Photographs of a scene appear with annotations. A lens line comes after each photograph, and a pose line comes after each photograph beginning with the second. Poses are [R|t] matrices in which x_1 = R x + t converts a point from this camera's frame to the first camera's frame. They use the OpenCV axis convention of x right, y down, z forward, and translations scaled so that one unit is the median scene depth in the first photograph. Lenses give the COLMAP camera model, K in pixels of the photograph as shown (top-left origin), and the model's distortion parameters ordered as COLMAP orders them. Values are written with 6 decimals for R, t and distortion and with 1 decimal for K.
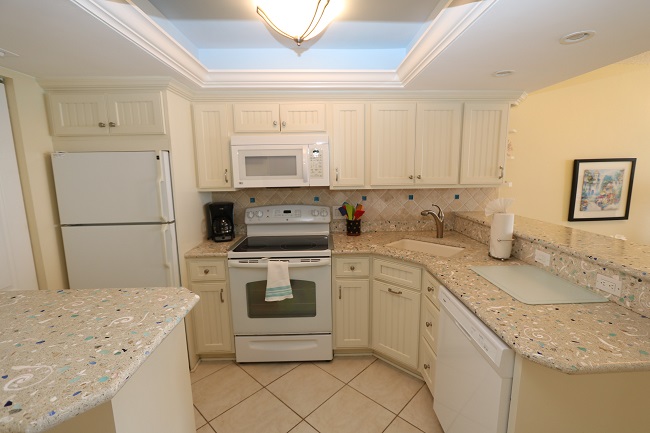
lens RADIAL K [[300.4, 0, 330.0], [0, 300.4, 217.4], [0, 0, 1]] dist [-0.022657, 0.005625]
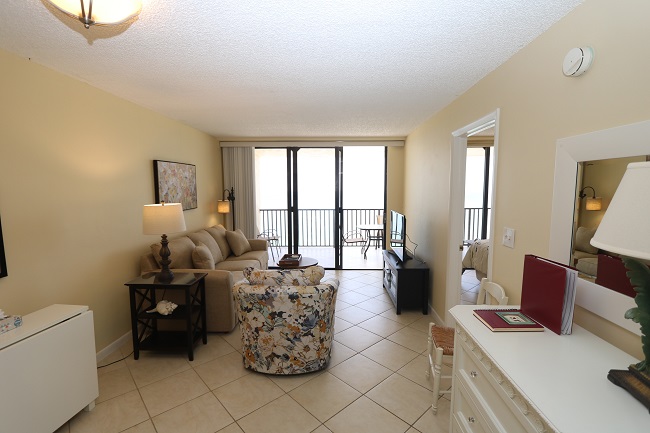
lens RADIAL K [[300.4, 0, 330.0], [0, 300.4, 217.4], [0, 0, 1]] dist [-0.022657, 0.005625]
pose [[0.070418, -0.080578, 0.994258, 0.507619], [0.157209, 0.985172, 0.068707, -0.063923], [-0.985052, 0.151468, 0.082042, 0.270523]]
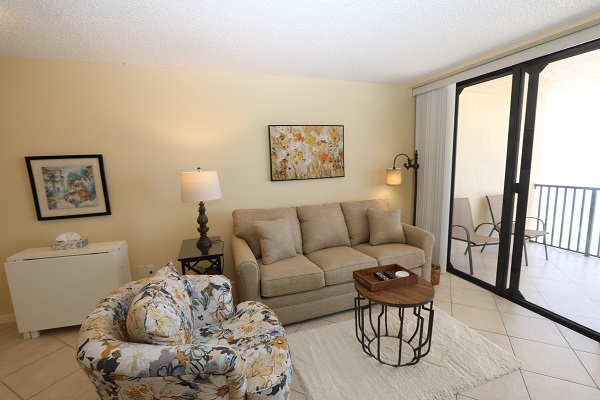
lens RADIAL K [[277.3, 0, 304.6], [0, 277.3, 200.8], [0, 0, 1]] dist [-0.022657, 0.005625]
pose [[0.958485, -0.049869, 0.280748, 1.665666], [0.054294, 0.998493, -0.007998, 0.003698], [-0.279926, 0.022909, 0.959748, -0.111730]]
